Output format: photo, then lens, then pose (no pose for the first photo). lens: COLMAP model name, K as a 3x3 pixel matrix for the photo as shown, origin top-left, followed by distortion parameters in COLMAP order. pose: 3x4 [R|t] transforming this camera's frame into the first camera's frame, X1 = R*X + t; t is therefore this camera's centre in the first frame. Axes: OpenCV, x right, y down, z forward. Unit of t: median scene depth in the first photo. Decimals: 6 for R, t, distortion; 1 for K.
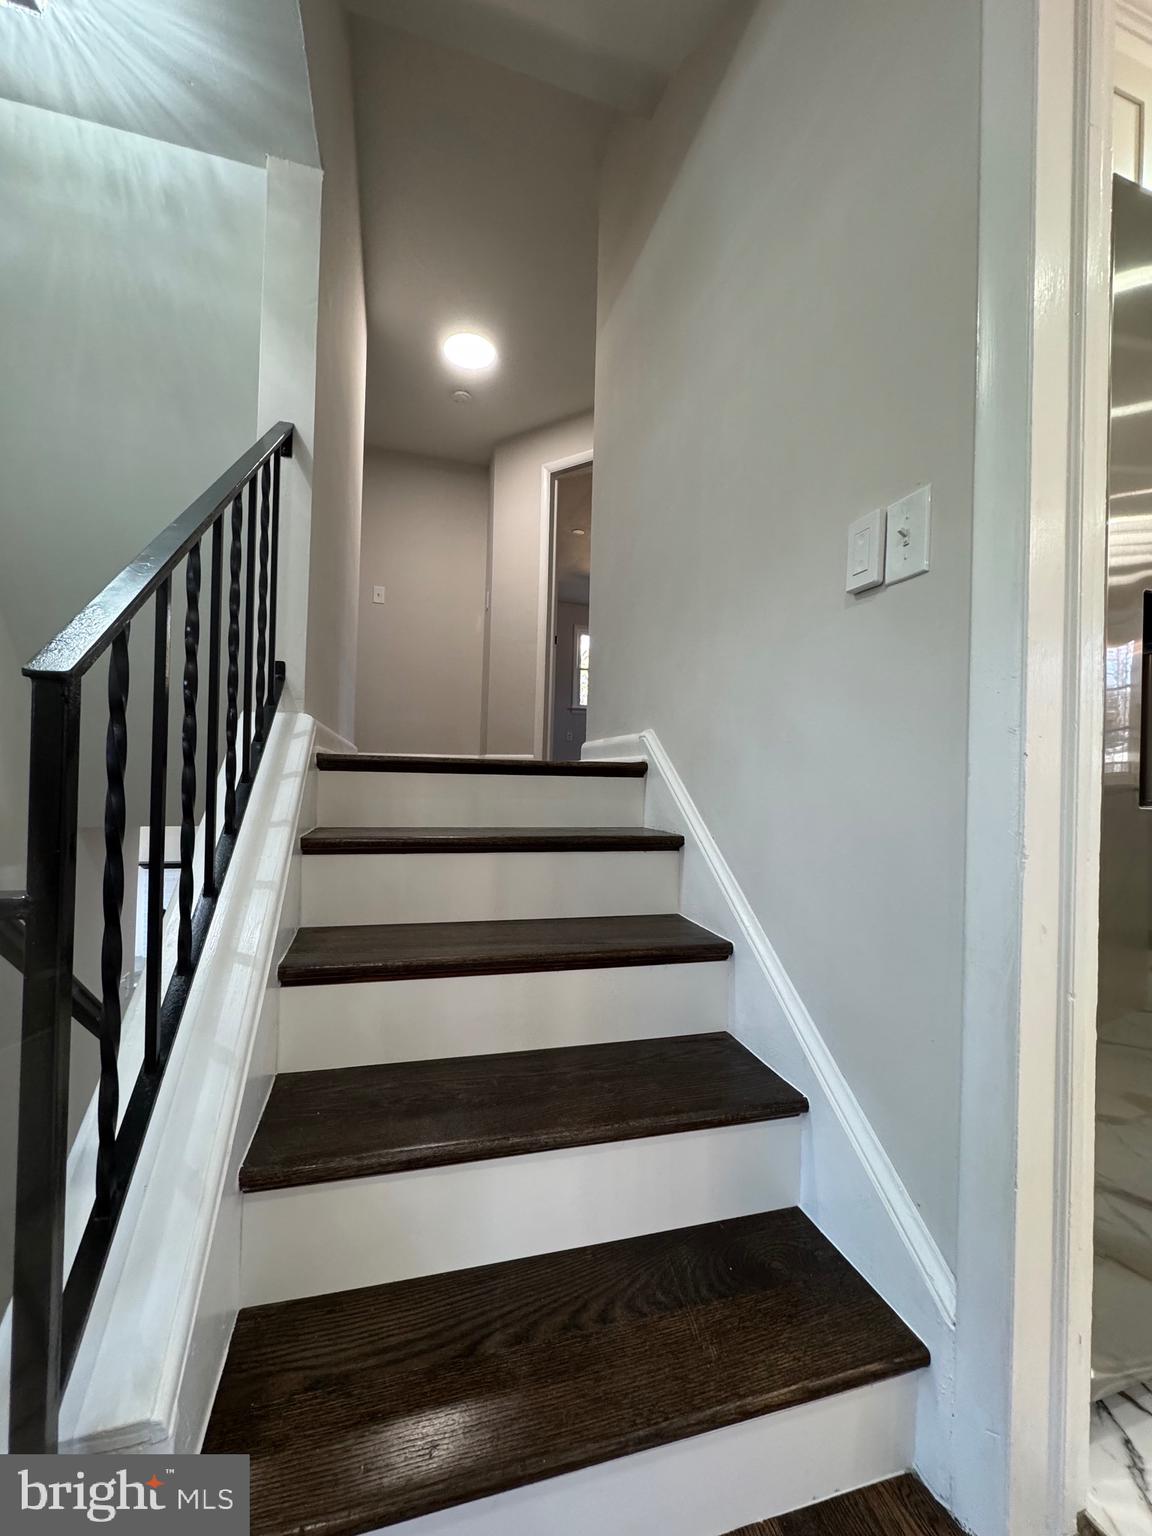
lens RADIAL K [[609.1, 0, 575.9], [0, 609.1, 774.0], [0, 0, 1]] dist [-0.001653, 0.000107]
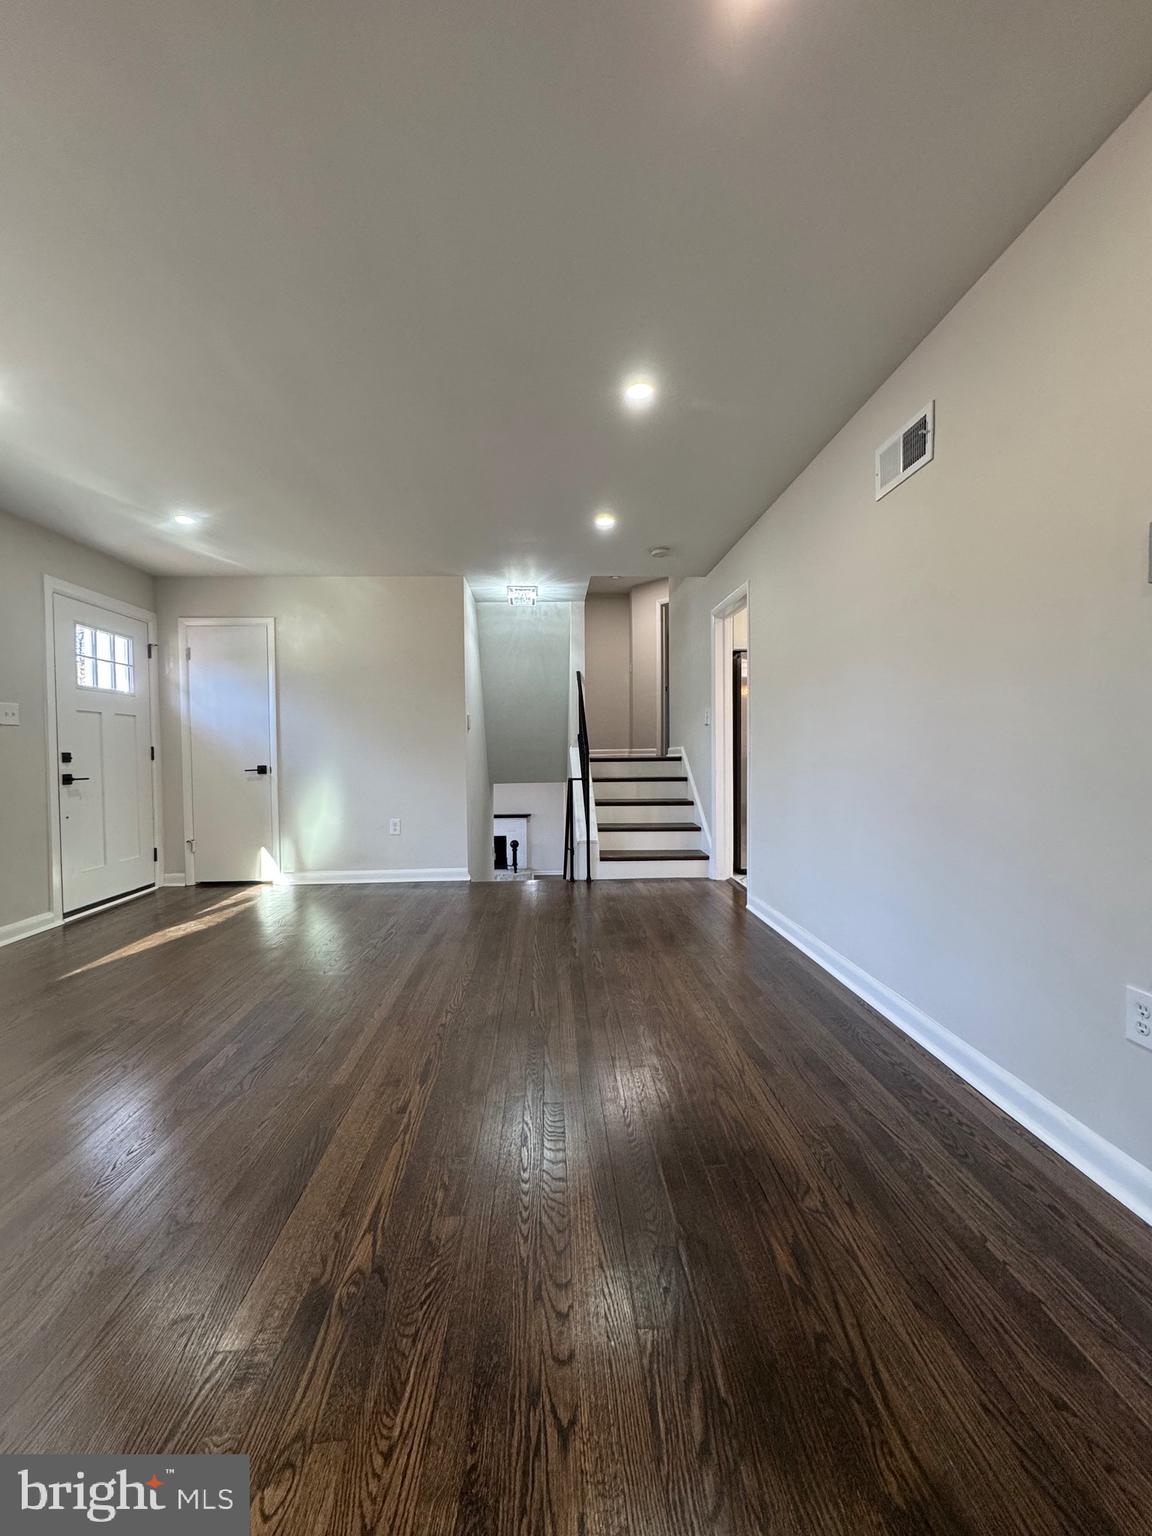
lens RADIAL K [[609.1, 0, 579.8], [0, 609.1, 769.6], [0, 0, 1]] dist [-0.001653, 0.000107]
pose [[0.972640, -0.029918, -0.230385, 0.337737], [0.035553, 0.999161, 0.020346, -0.035789], [0.229583, -0.027980, 0.972887, -2.346812]]
